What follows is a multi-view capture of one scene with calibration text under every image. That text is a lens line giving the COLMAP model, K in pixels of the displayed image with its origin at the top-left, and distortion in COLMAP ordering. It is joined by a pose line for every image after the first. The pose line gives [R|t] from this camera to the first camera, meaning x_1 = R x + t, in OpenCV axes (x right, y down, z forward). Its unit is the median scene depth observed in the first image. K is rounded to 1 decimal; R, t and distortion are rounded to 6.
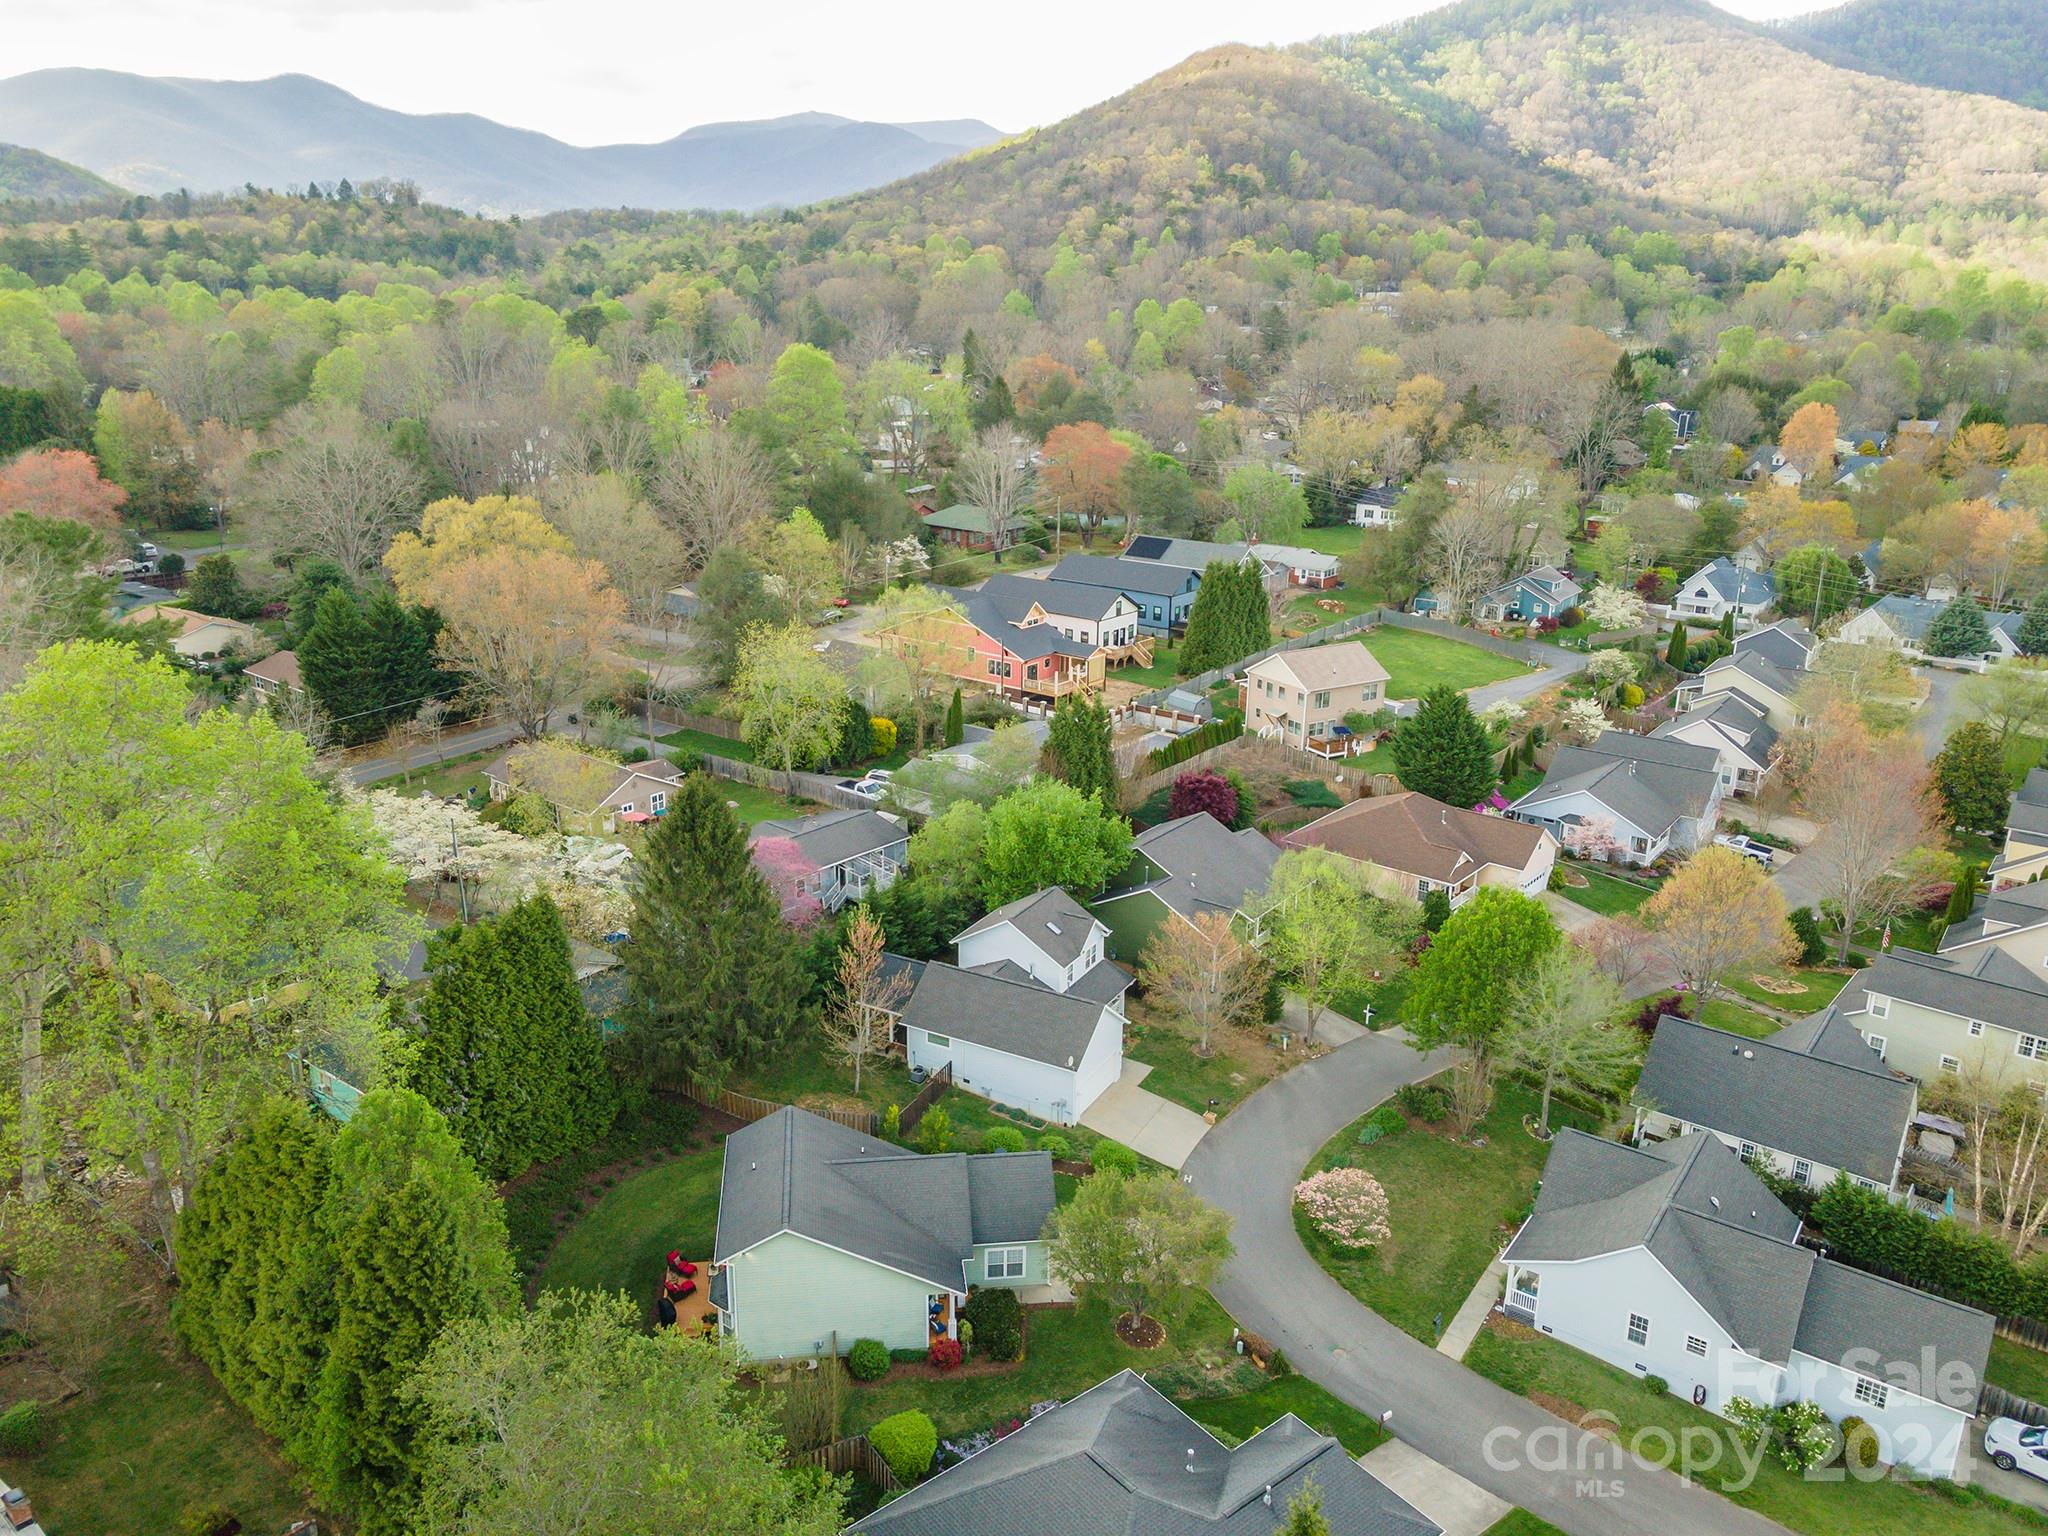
lens RADIAL K [[1488.9, 0, 1024.0], [0, 1488.9, 768.0], [0, 0, 1]] dist [0.064473, -0.001712]
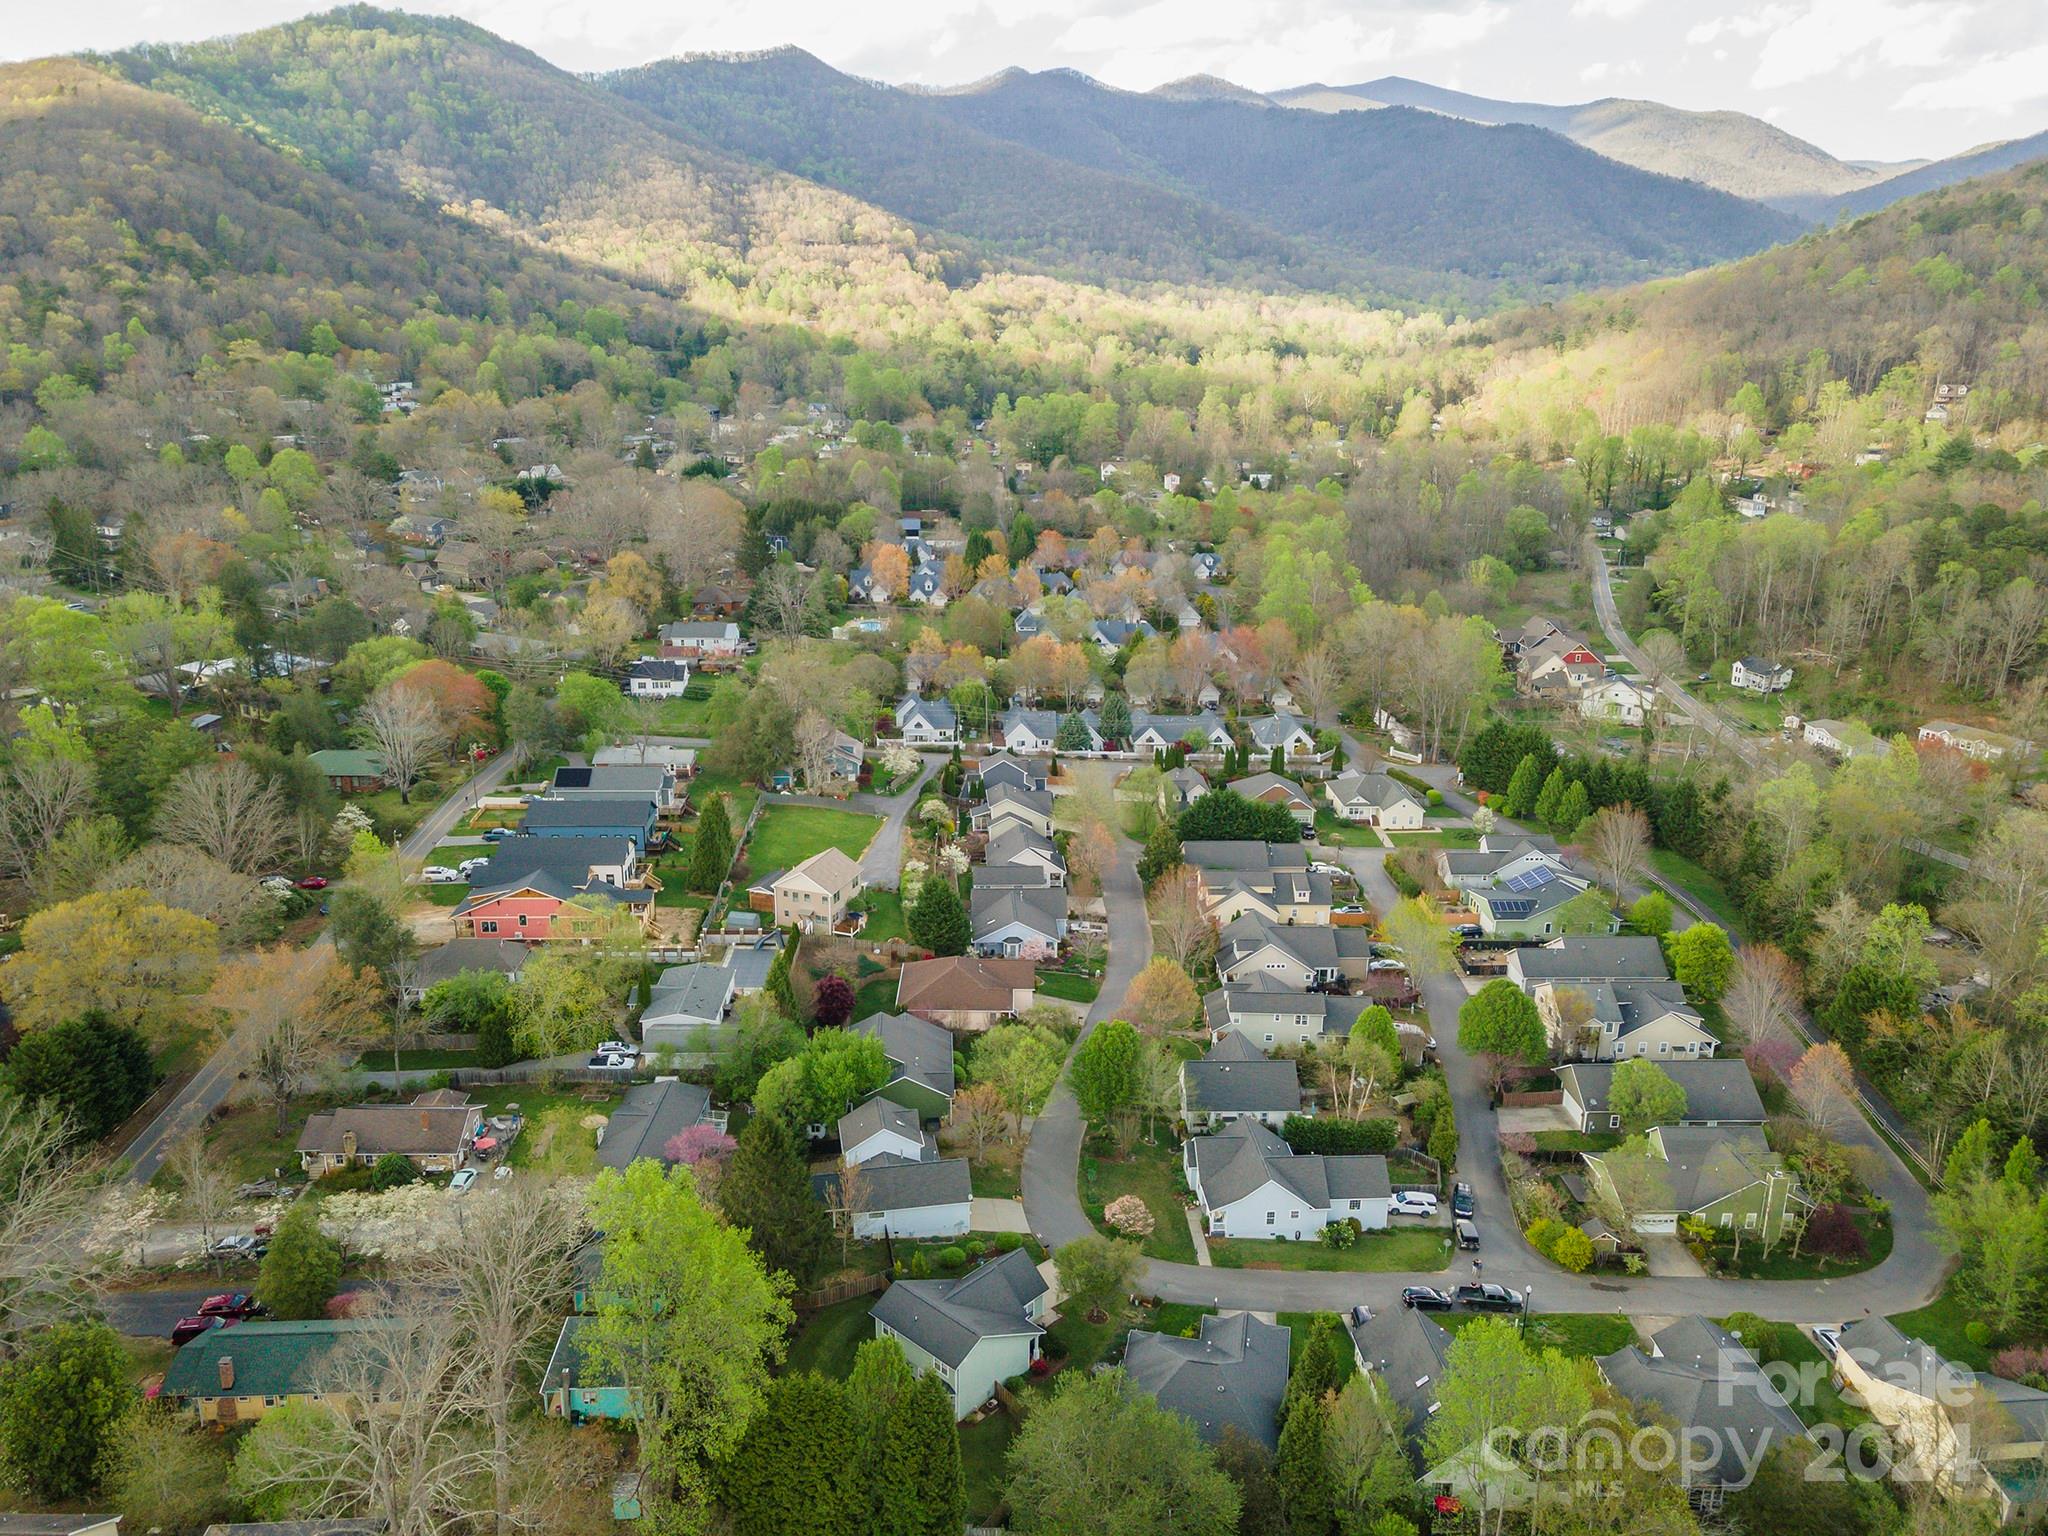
lens RADIAL K [[1488.9, 0, 1024.0], [0, 1488.9, 768.0], [0, 0, 1]] dist [0.064473, -0.001712]
pose [[0.771906, -0.187106, 0.607579, -0.086646], [0.188882, 0.980051, 0.061843, -0.037786], [-0.607029, 0.067024, 0.791848, -0.043088]]
